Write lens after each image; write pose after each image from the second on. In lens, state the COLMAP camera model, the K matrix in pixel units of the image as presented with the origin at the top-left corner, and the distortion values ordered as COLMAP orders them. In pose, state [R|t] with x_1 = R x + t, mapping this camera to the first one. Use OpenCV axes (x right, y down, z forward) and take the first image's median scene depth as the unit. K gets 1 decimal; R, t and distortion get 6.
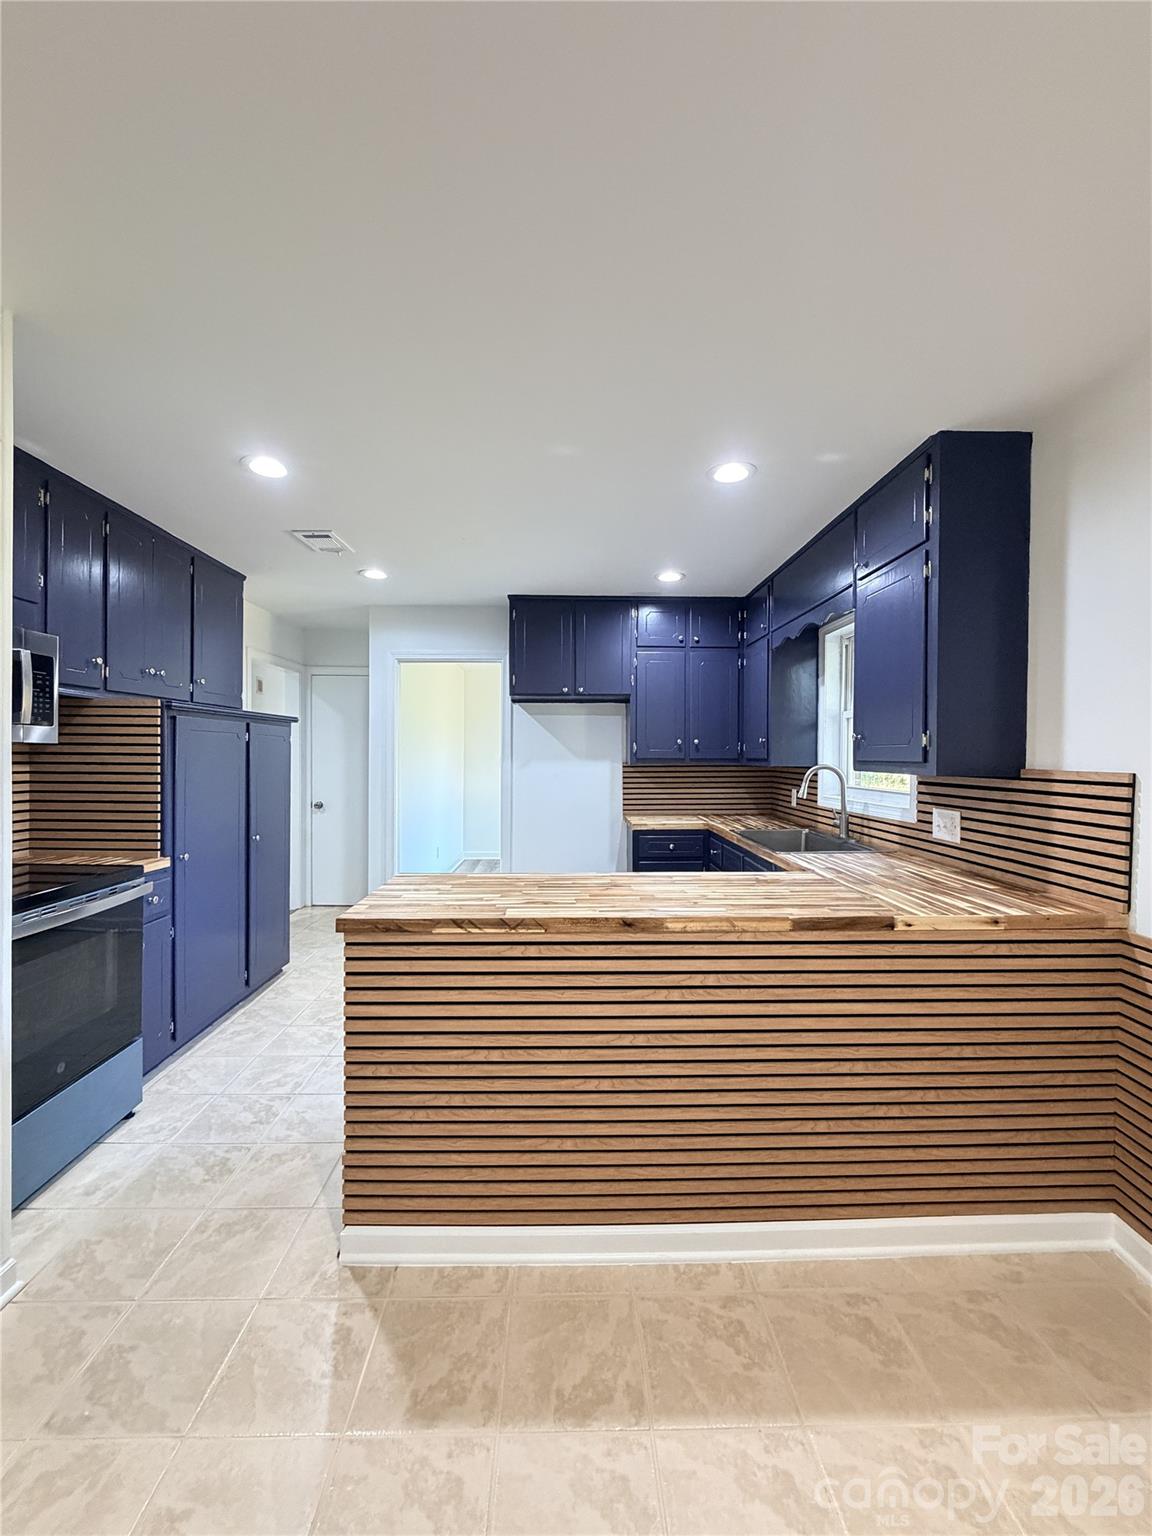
lens RADIAL K [[616.6, 0, 576.0], [0, 616.6, 768.0], [0, 0, 1]] dist [-0.000386, 0.000383]
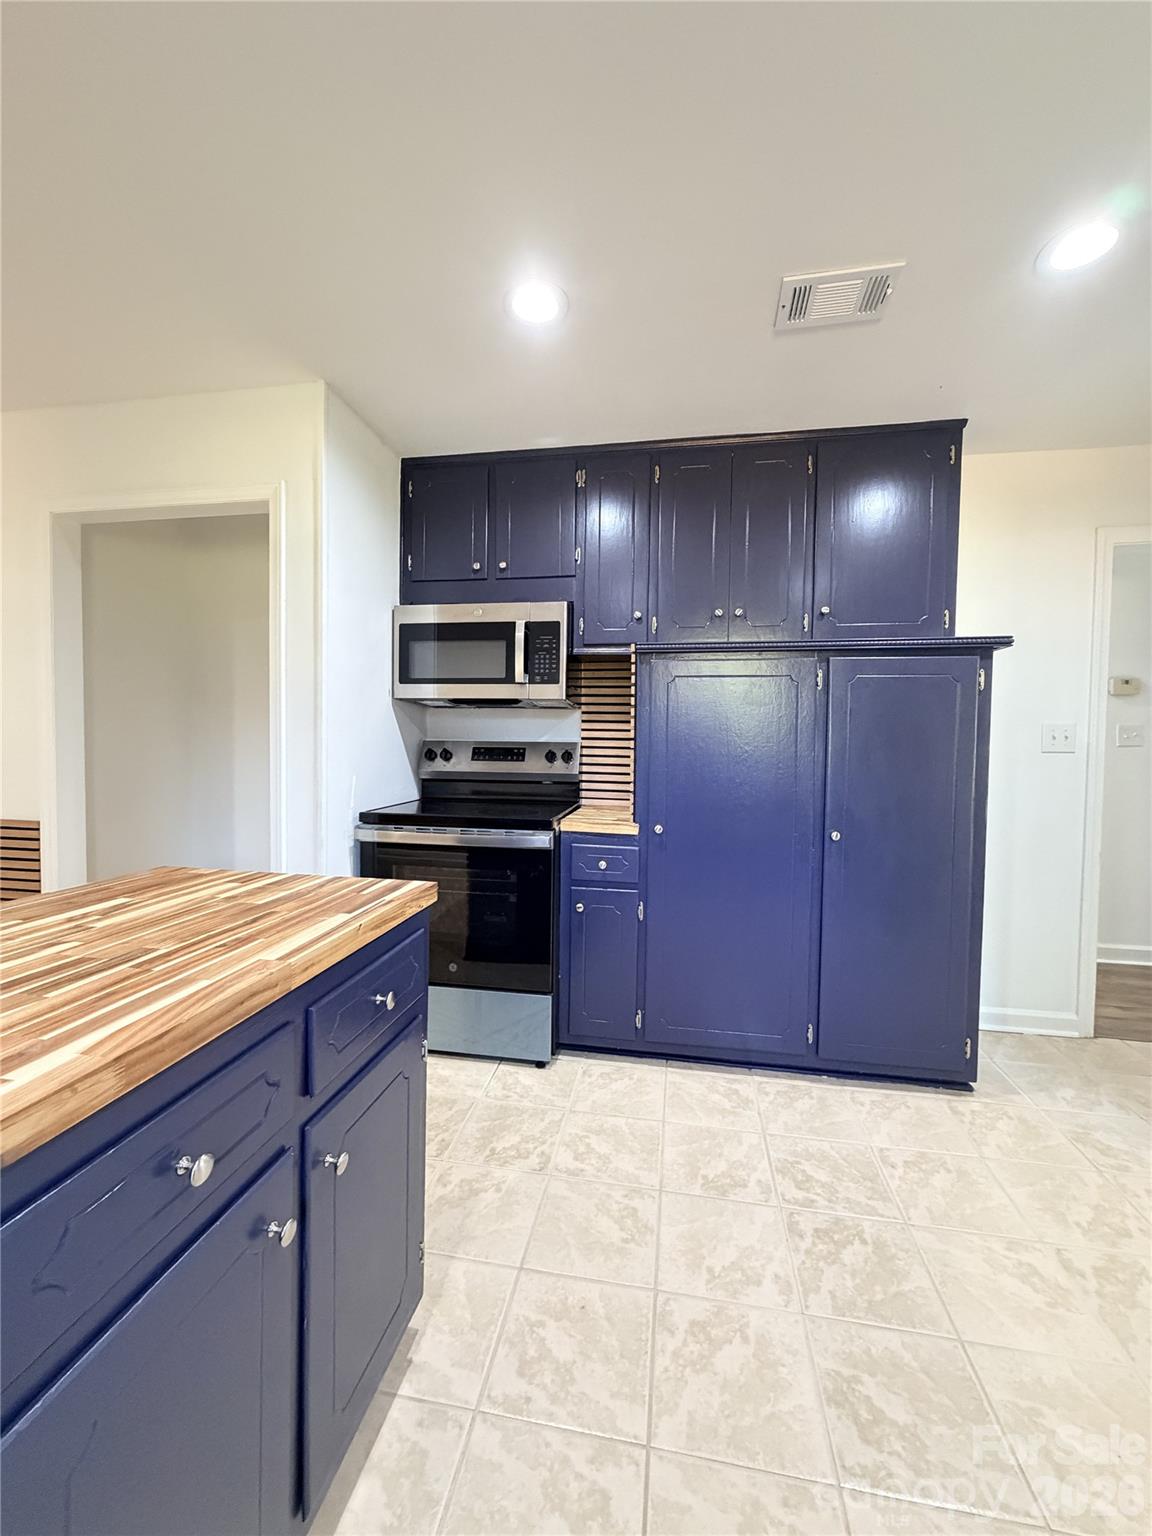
lens RADIAL K [[616.6, 0, 576.0], [0, 616.6, 768.0], [0, 0, 1]] dist [-0.000386, 0.000383]
pose [[-0.197039, 0.049670, -0.979137, 0.161549], [-0.036524, 0.997651, 0.057959, 0.011660], [0.979715, 0.047182, -0.194762, 0.855629]]
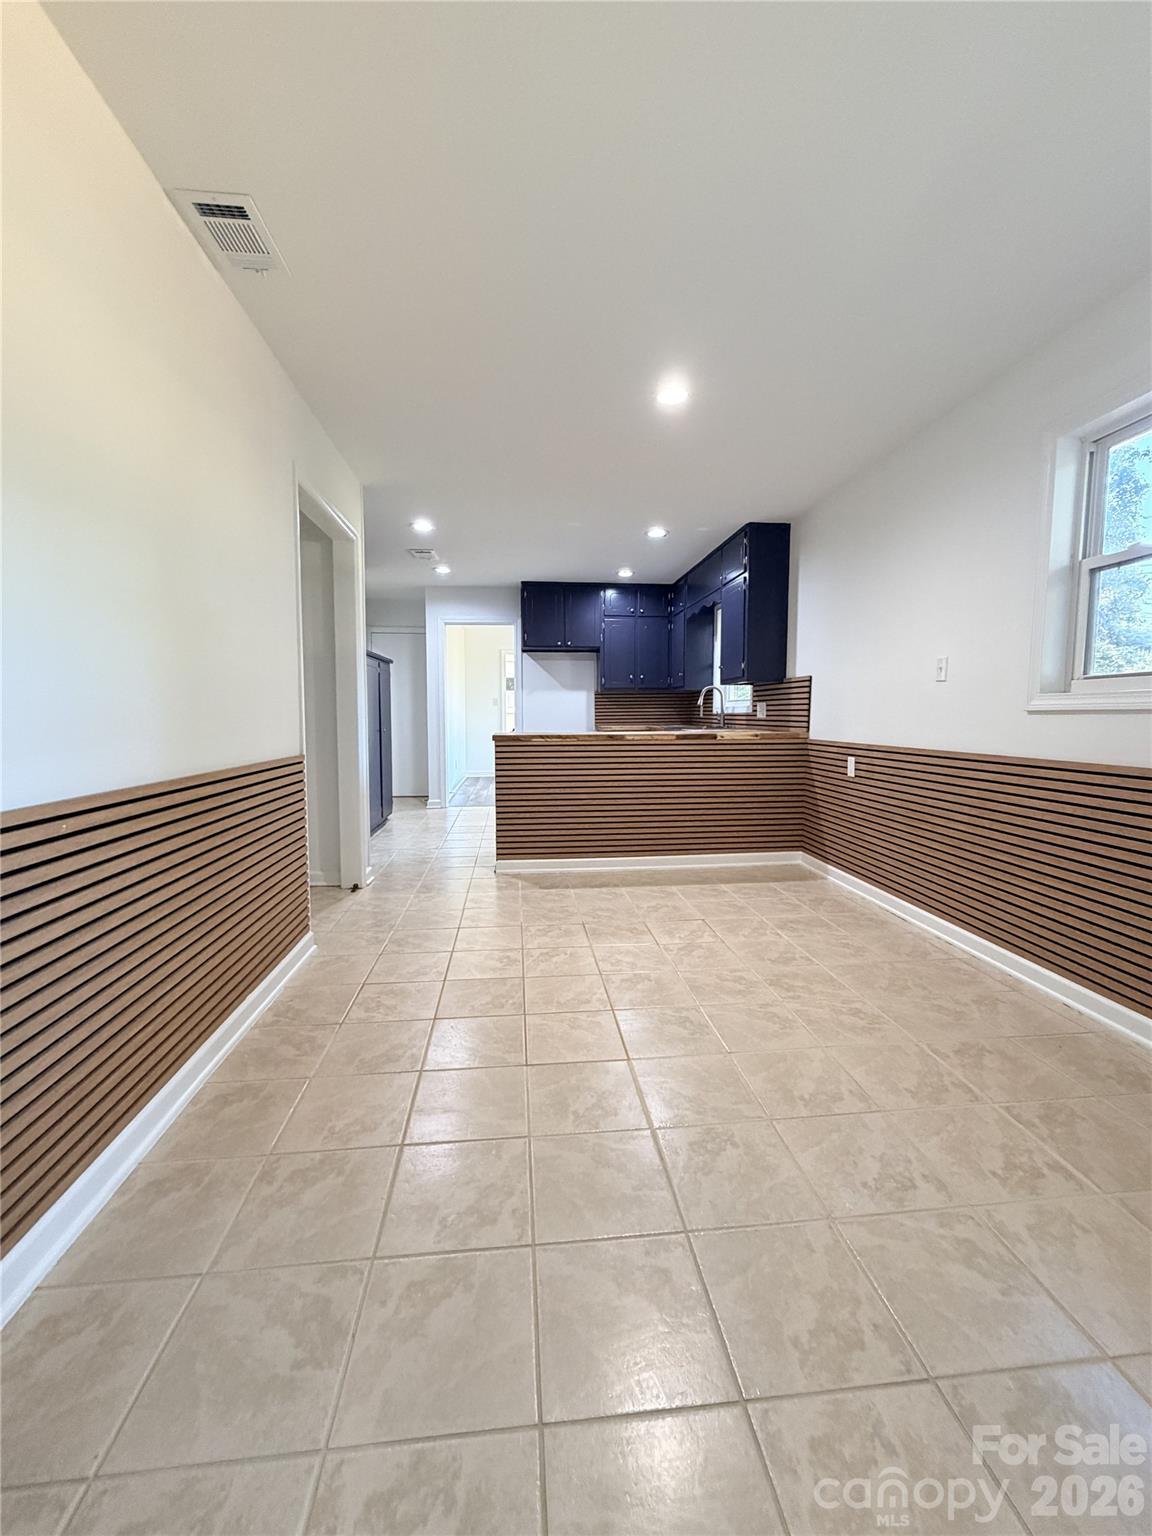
lens RADIAL K [[616.6, 0, 576.0], [0, 616.6, 768.0], [0, 0, 1]] dist [-0.000386, 0.000383]
pose [[0.997122, -0.012535, 0.074775, -0.108404], [0.007525, 0.997730, 0.066915, 0.095191], [-0.075444, -0.066160, 0.994953, -0.659915]]
